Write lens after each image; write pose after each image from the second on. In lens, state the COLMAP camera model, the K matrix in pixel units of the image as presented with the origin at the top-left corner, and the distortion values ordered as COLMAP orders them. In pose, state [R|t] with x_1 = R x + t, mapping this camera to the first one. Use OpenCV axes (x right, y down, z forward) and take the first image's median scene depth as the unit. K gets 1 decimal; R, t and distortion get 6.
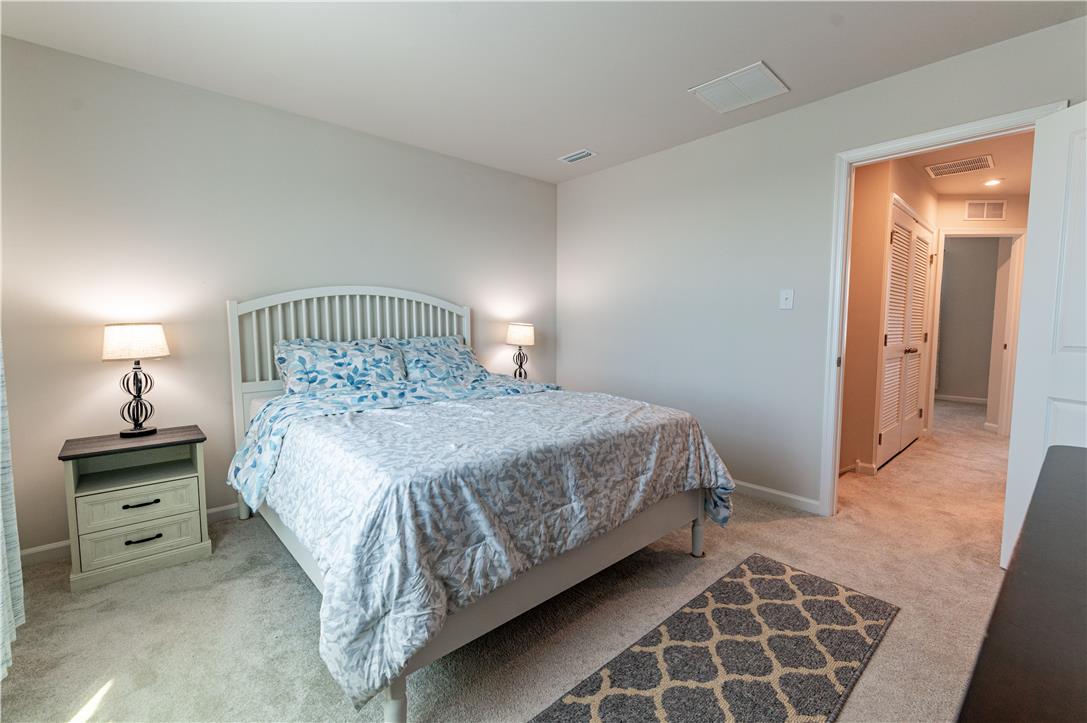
lens RADIAL K [[470.5, 0, 546.9], [0, 470.5, 366.7], [0, 0, 1]] dist [-0.002809, 0.000343]
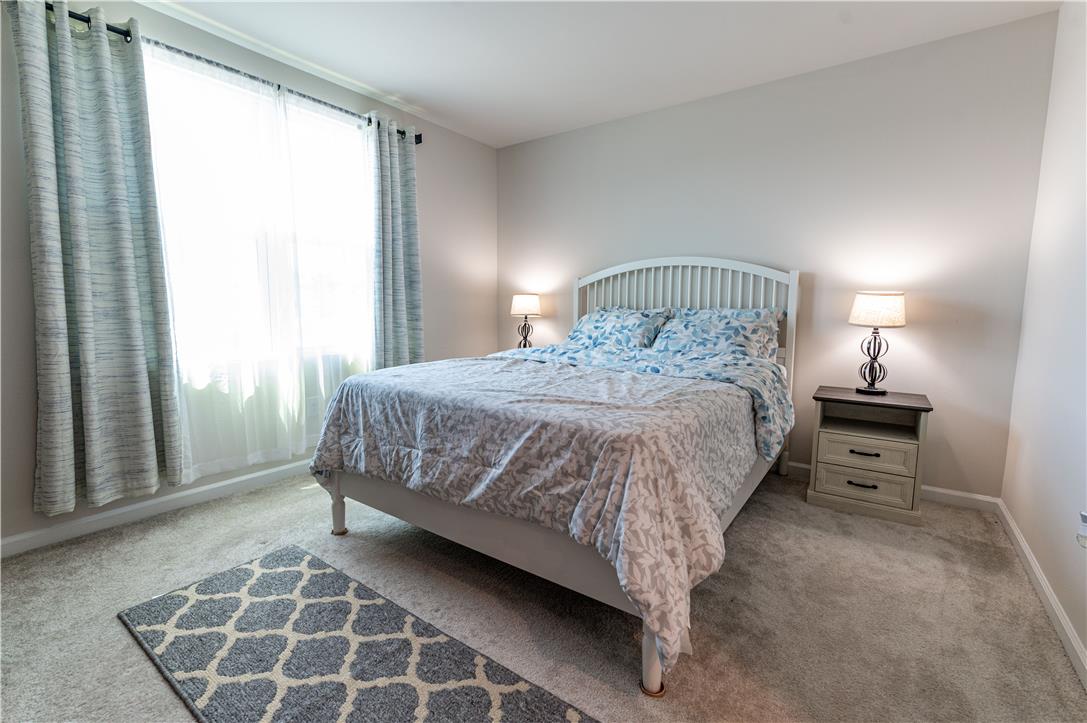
lens RADIAL K [[470.5, 0, 558.7], [0, 470.5, 346.1], [0, 0, 1]] dist [-0.002809, 0.000343]
pose [[0.219382, 0.103275, -0.970158, 1.019266], [-0.079781, 0.992950, 0.087660, -0.060760], [0.972372, 0.058169, 0.226075, 0.934273]]
